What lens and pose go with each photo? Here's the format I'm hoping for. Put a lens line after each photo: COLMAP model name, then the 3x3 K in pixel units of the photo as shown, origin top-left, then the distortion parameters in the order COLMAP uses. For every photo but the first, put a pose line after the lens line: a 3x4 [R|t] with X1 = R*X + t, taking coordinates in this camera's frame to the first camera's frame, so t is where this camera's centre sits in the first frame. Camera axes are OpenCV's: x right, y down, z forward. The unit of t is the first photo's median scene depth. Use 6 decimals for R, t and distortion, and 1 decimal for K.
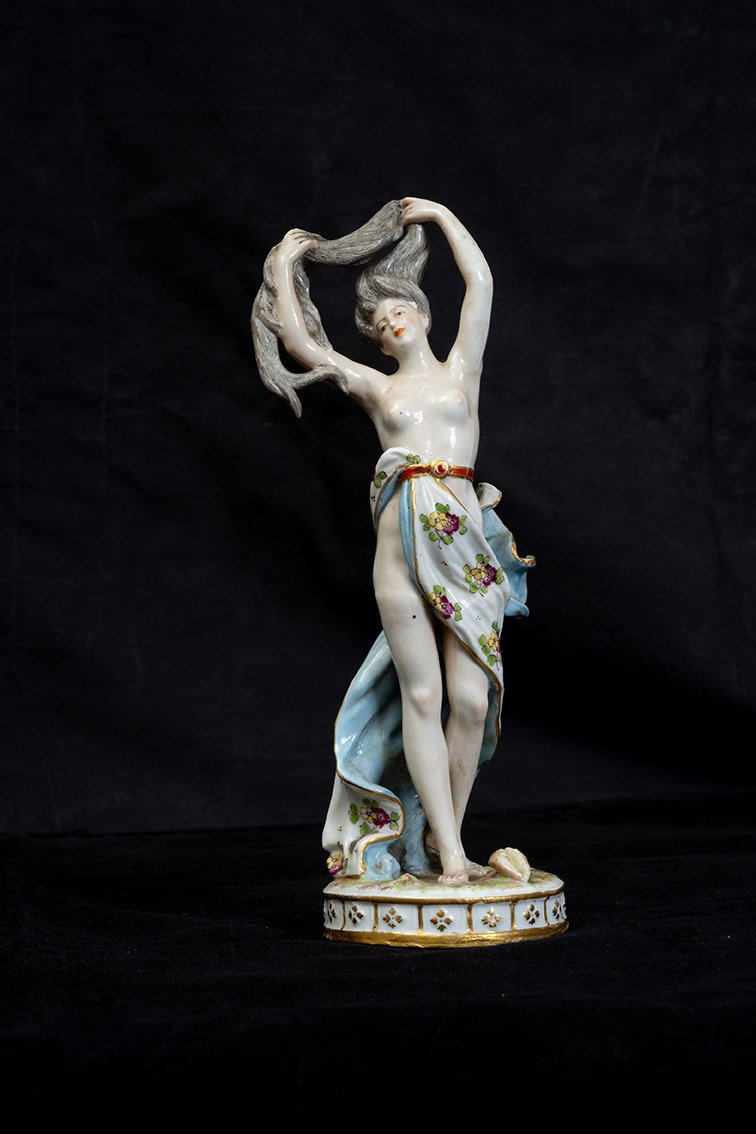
lens RADIAL K [[2454.1, 0, 380.8], [0, 2454.1, 568.8], [0, 0, 1]] dist [0.009365, 0.000000]
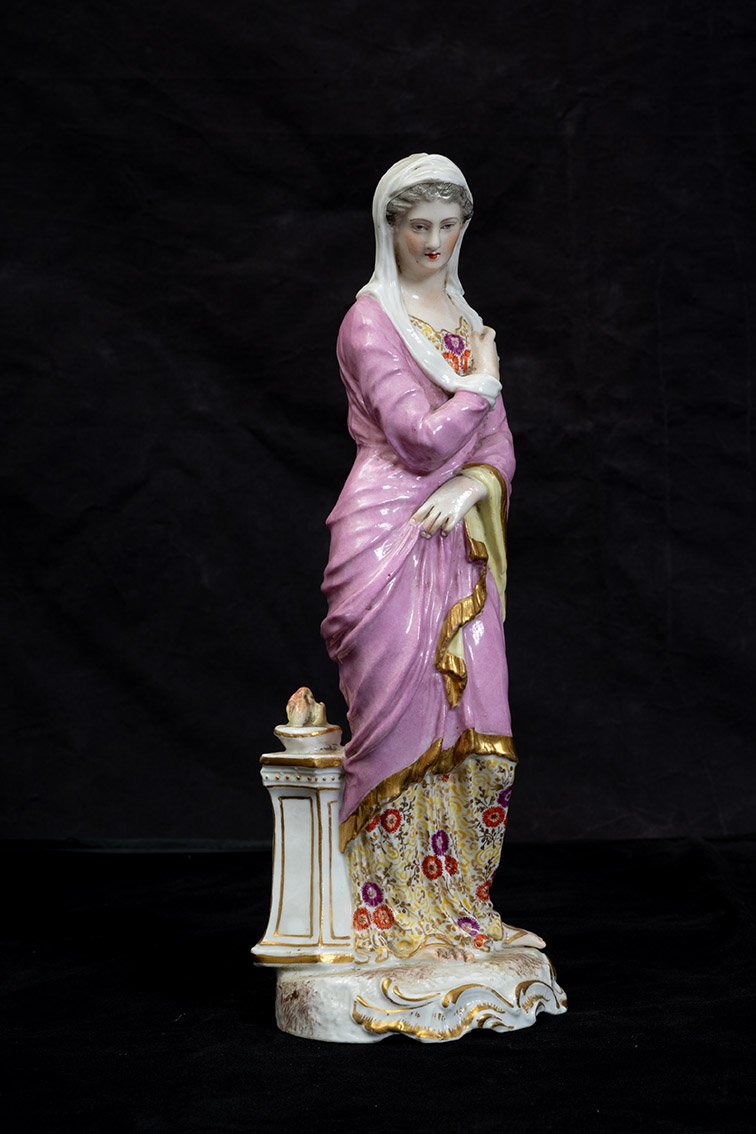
lens RADIAL K [[2454.1, 0, 387.3], [0, 2454.1, 569.0], [0, 0, 1]] dist [0.009365, 0.000000]
pose [[0.982540, -0.016625, -0.185306, -0.113084], [0.024881, 0.998794, 0.042317, -0.079319], [0.184380, -0.046189, 0.981769, -0.081765]]
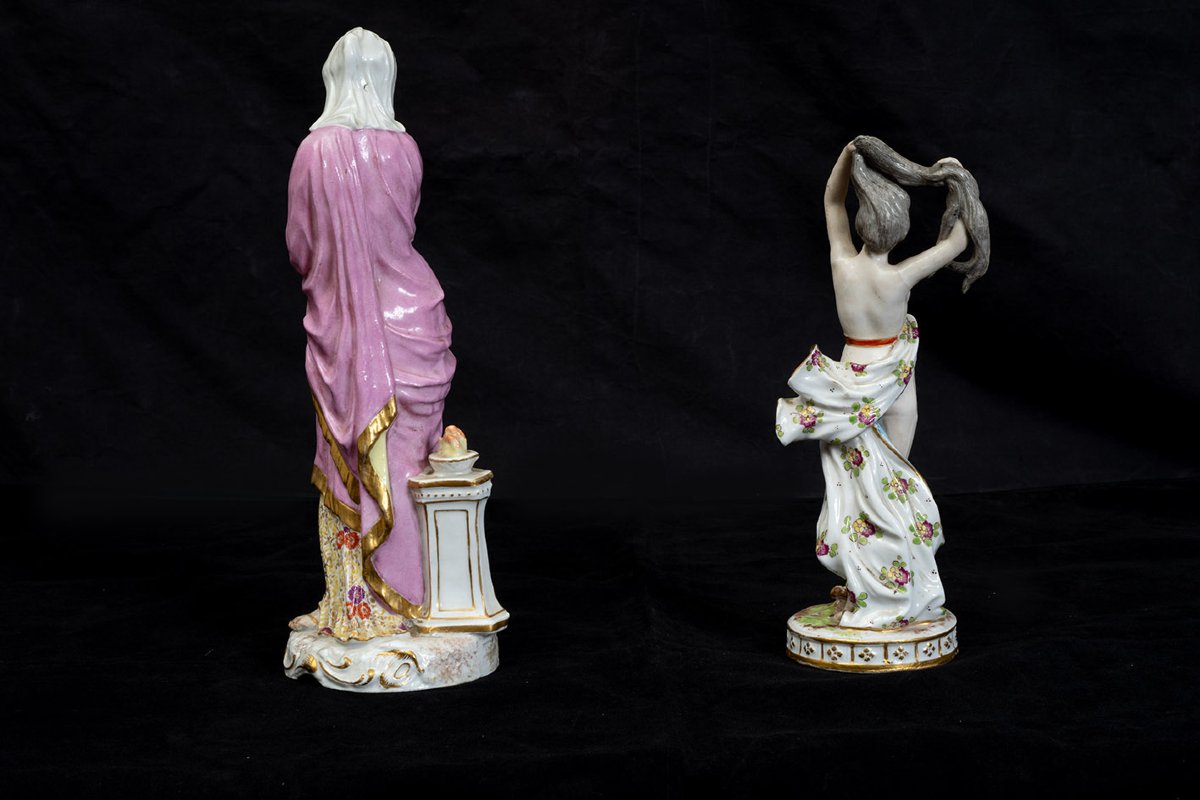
lens RADIAL K [[2596.9, 0, 590.7], [0, 2596.9, 397.1], [0, 0, 1]] dist [0.009365, 0.000000]
pose [[0.988332, 0.032209, -0.148870, 0.045815], [-0.008440, 0.987465, 0.157613, -0.235988], [0.152080, -0.154518, 0.976215, -0.507825]]
